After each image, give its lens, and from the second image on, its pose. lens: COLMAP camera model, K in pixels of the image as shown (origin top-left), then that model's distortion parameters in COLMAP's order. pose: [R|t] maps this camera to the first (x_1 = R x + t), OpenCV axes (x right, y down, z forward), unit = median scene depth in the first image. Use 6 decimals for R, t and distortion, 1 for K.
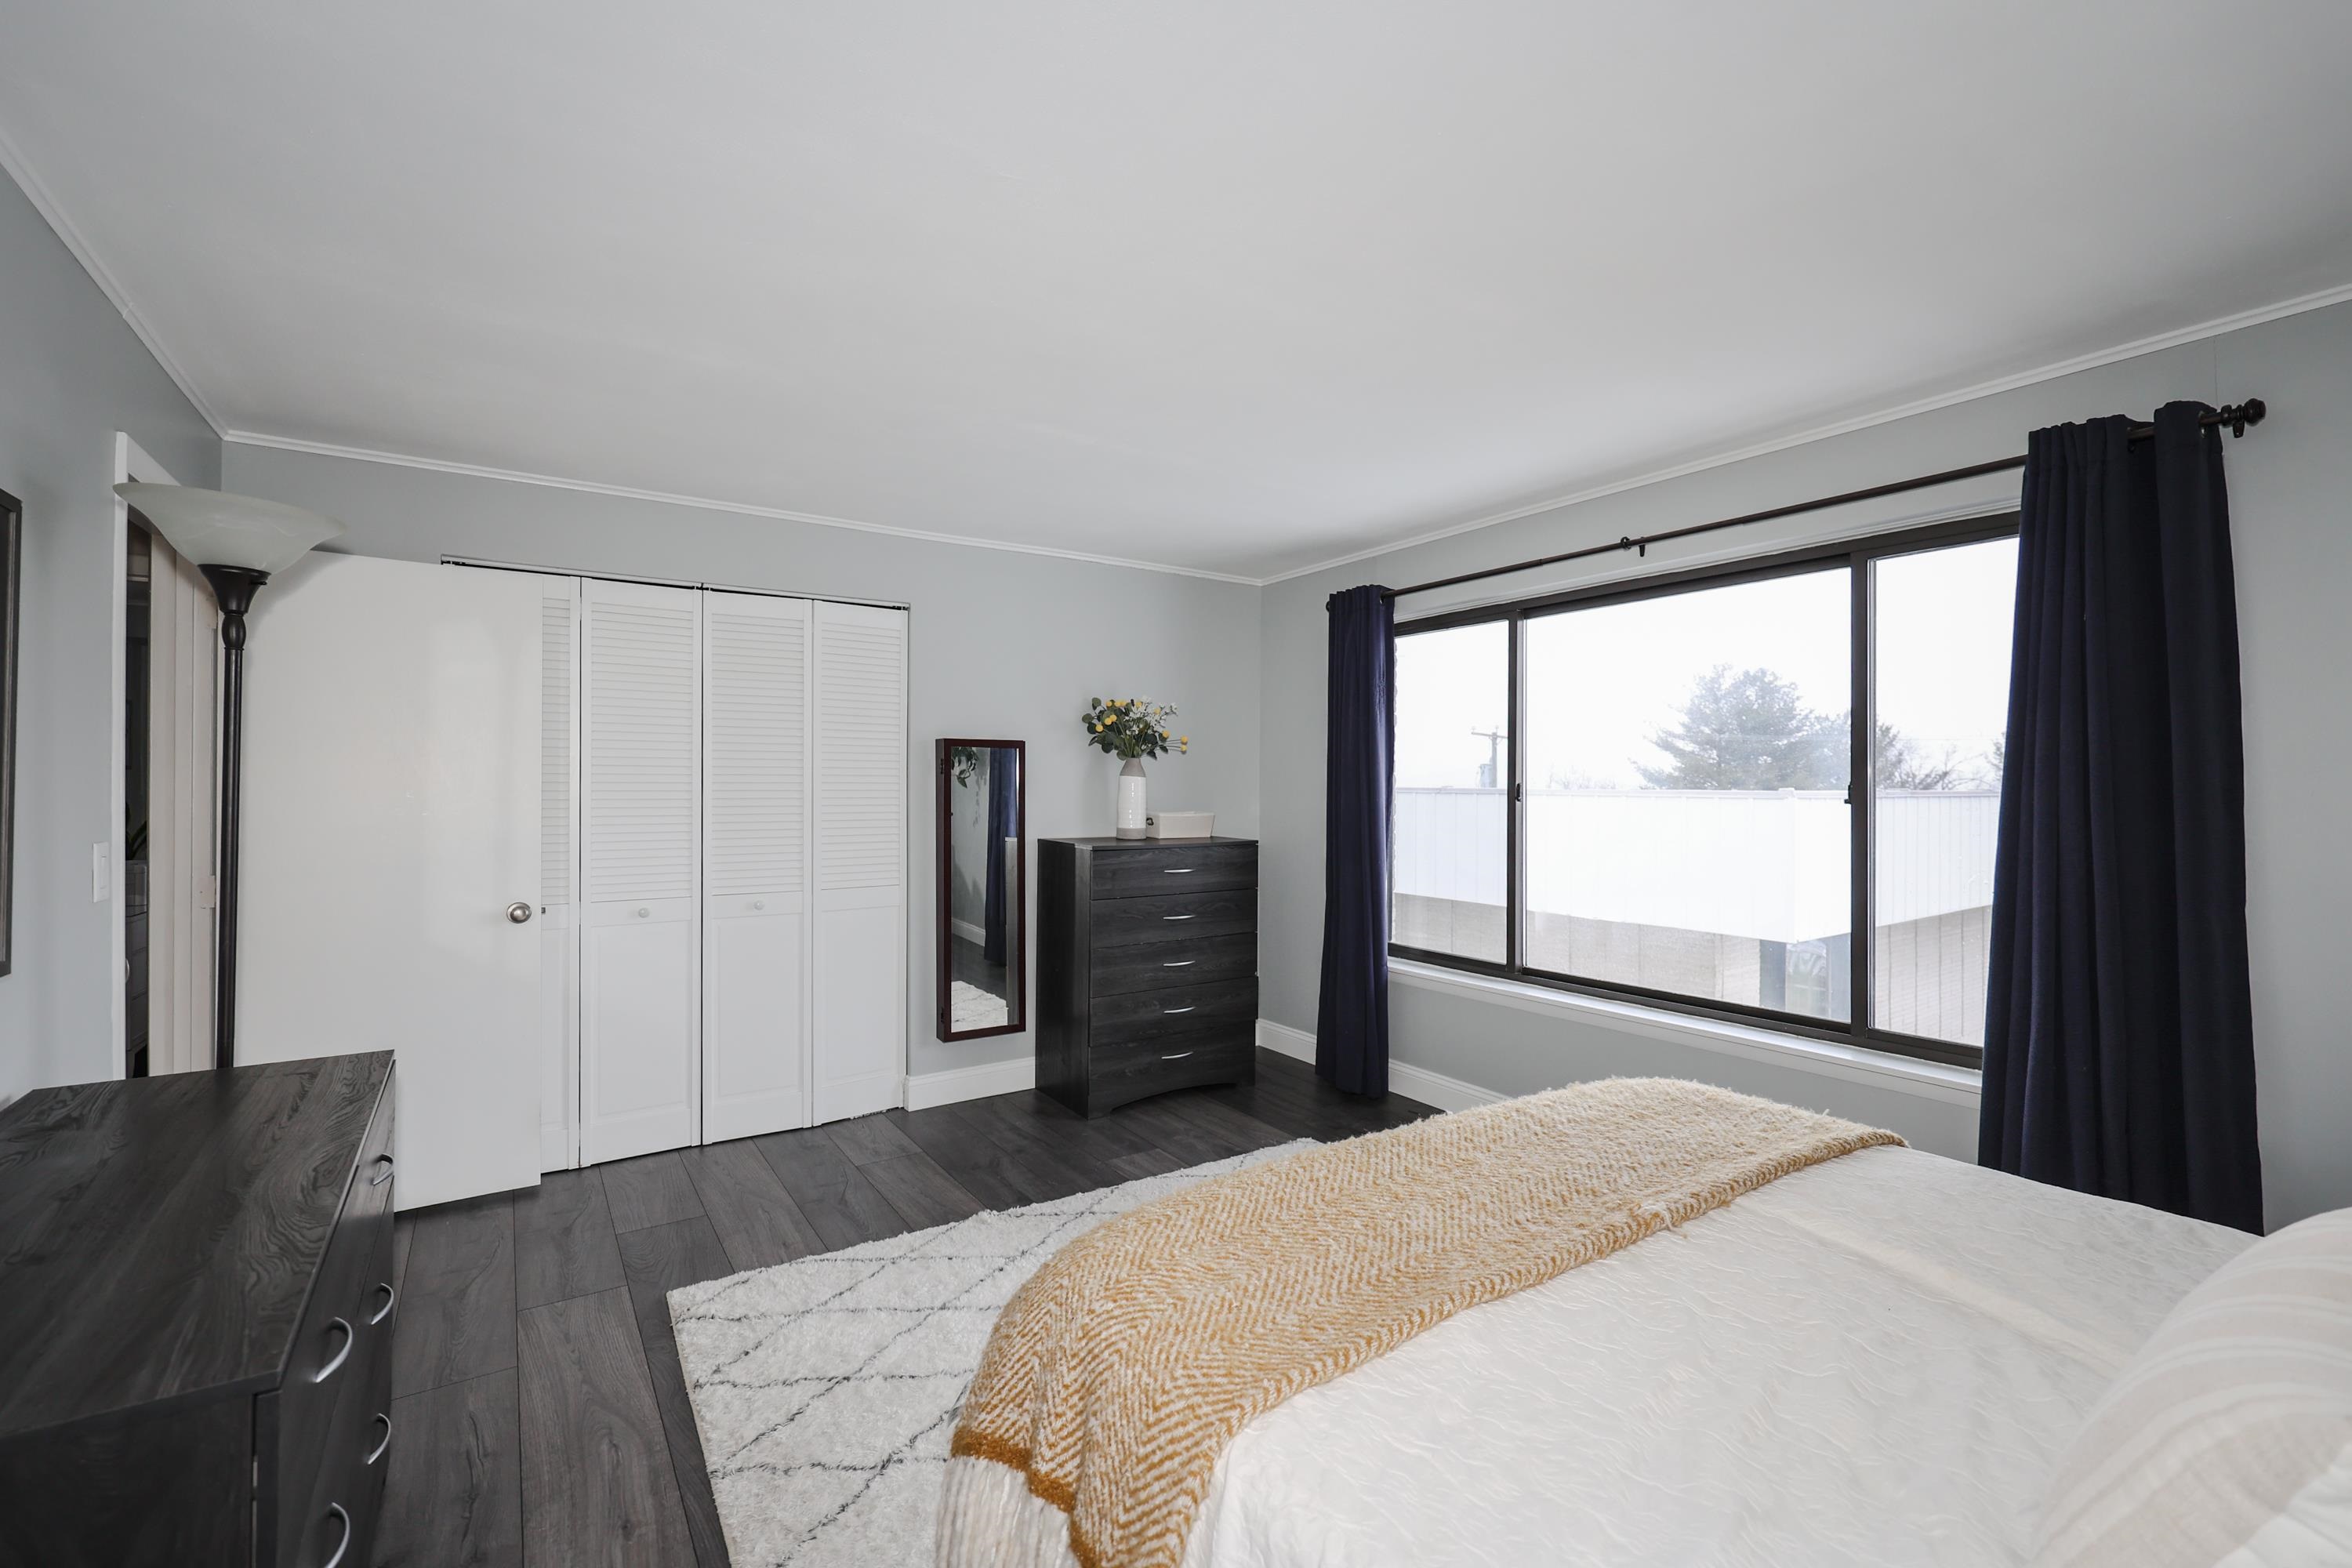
lens RADIAL K [[1004.2, 0, 1160.7], [0, 1004.2, 790.9], [0, 0, 1]] dist [0.000572, 0.000320]
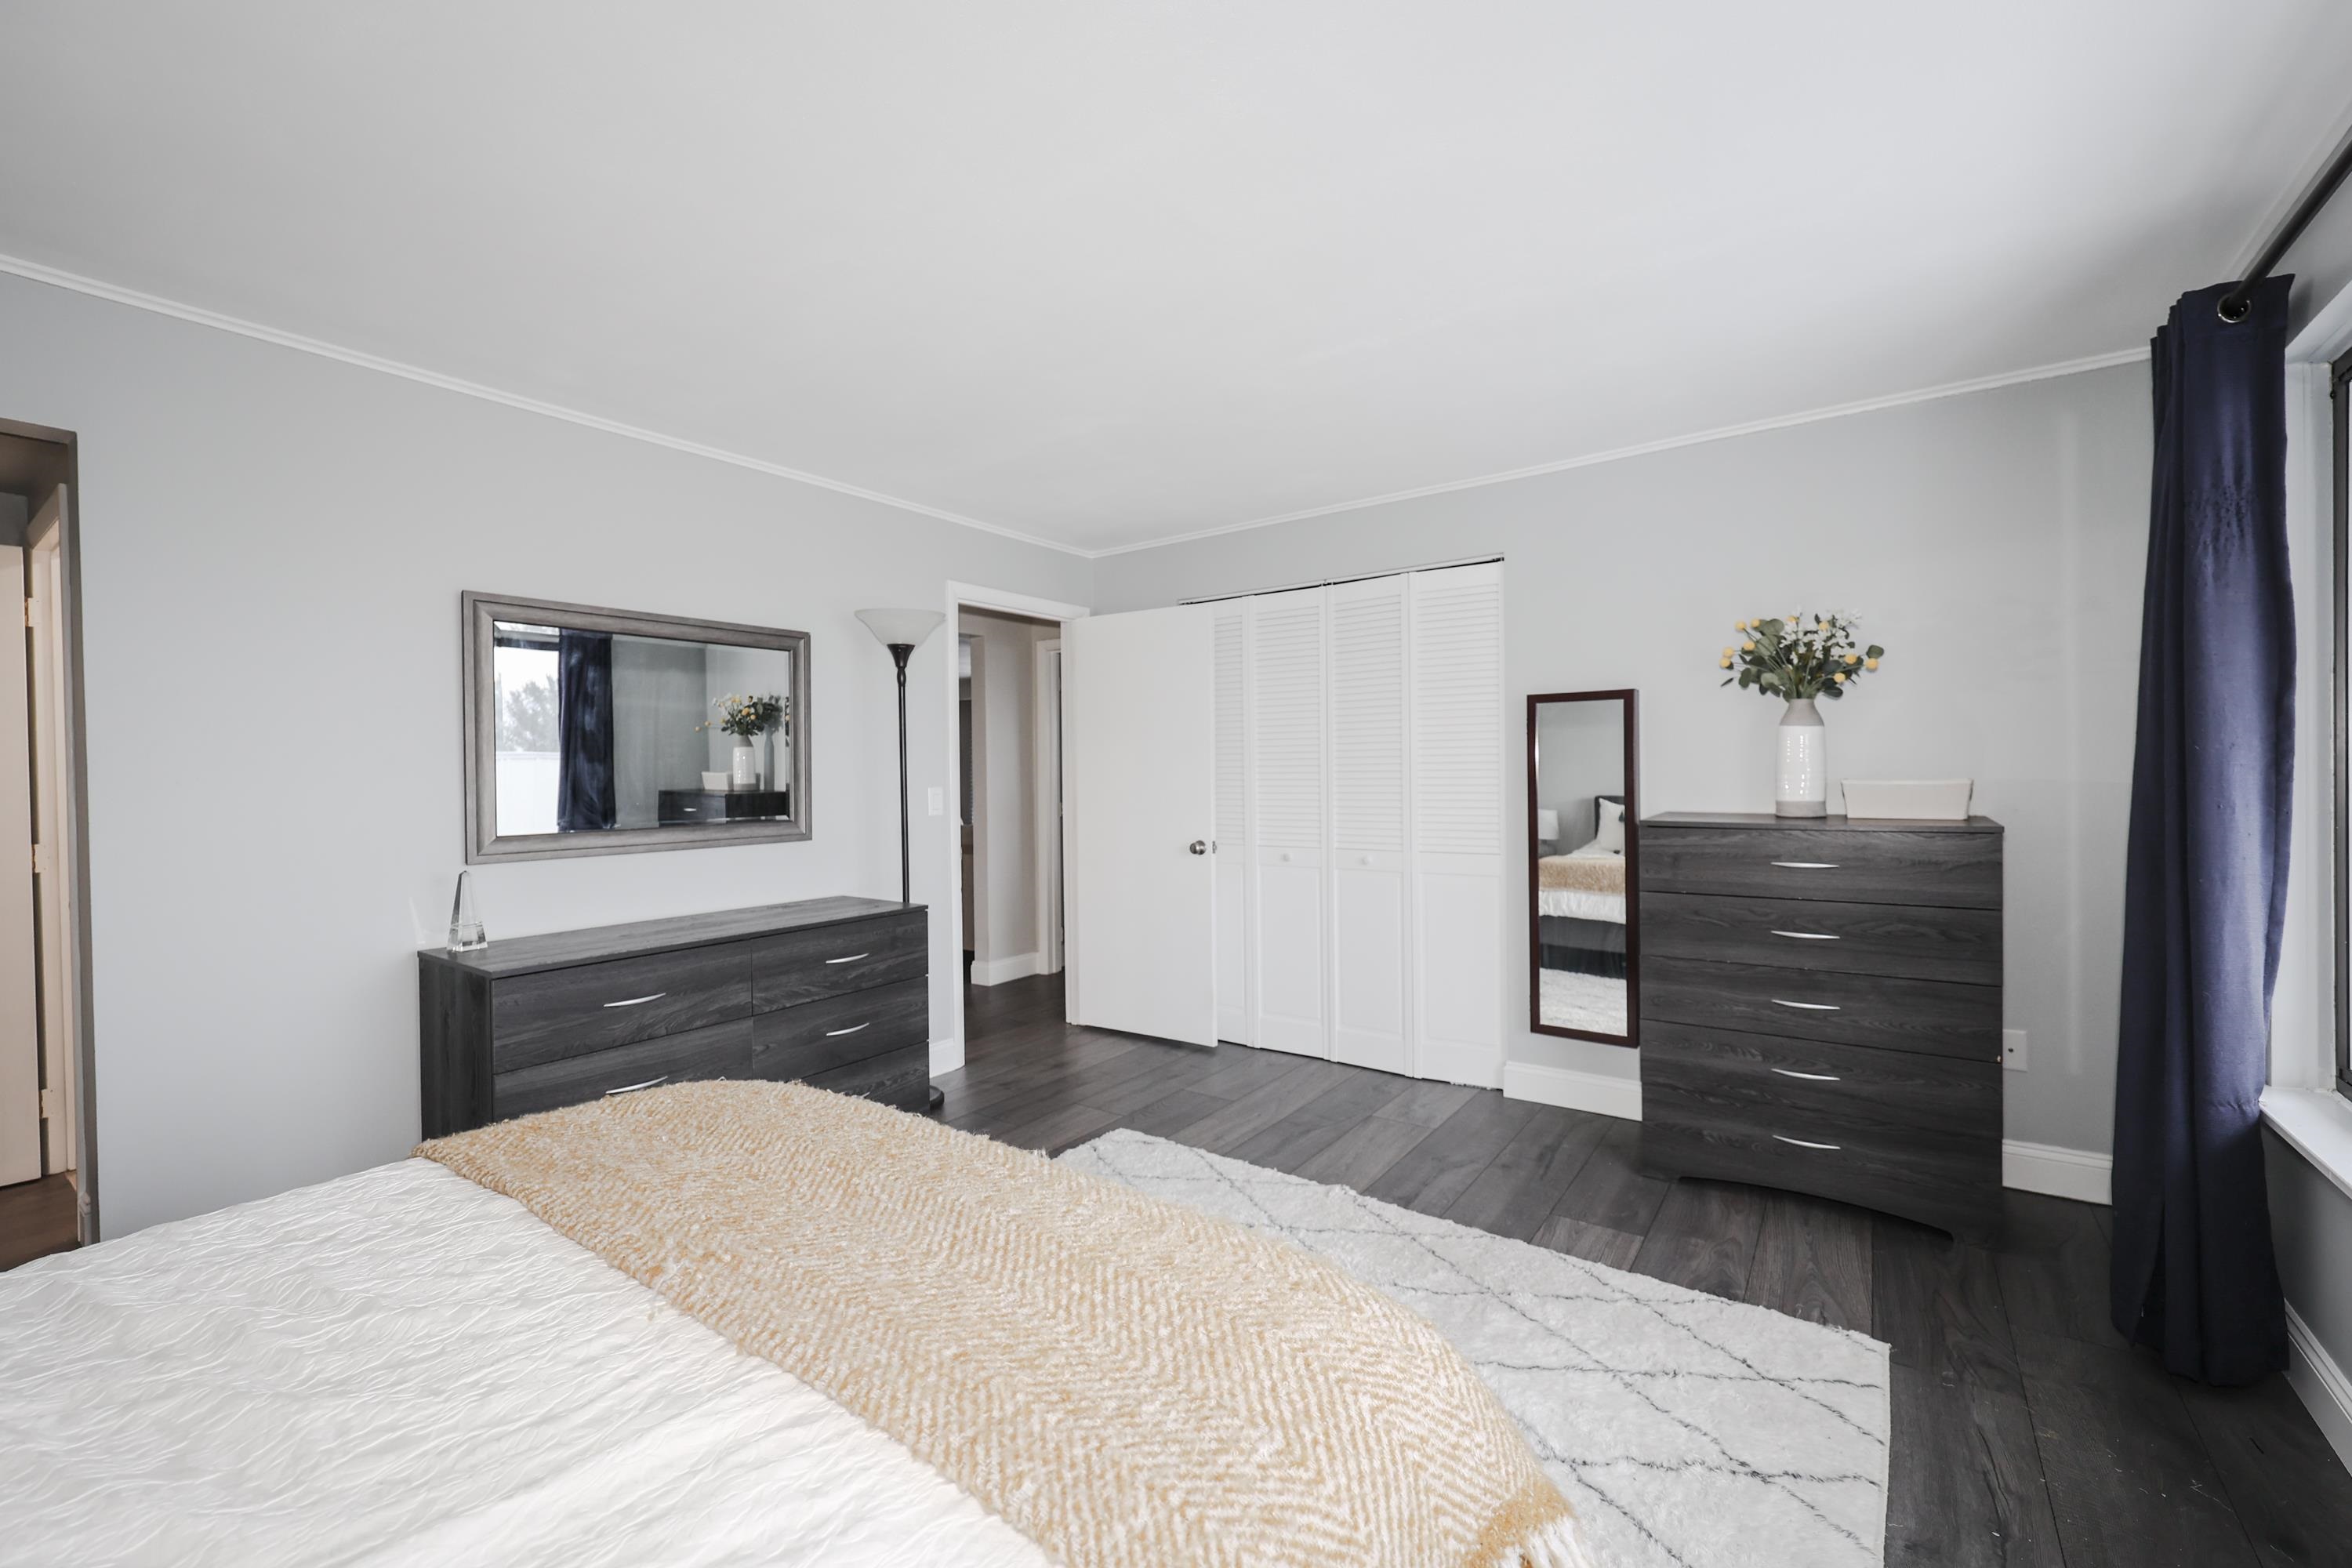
lens RADIAL K [[957.9, 0, 1179.8], [0, 957.9, 787.5], [0, 0, 1]] dist [0.000986, 0.000332]
pose [[0.355770, 0.007880, -0.934540, 0.480759], [0.008825, 0.999892, 0.011791, 0.017946], [0.934532, -0.012442, 0.355661, 0.406798]]
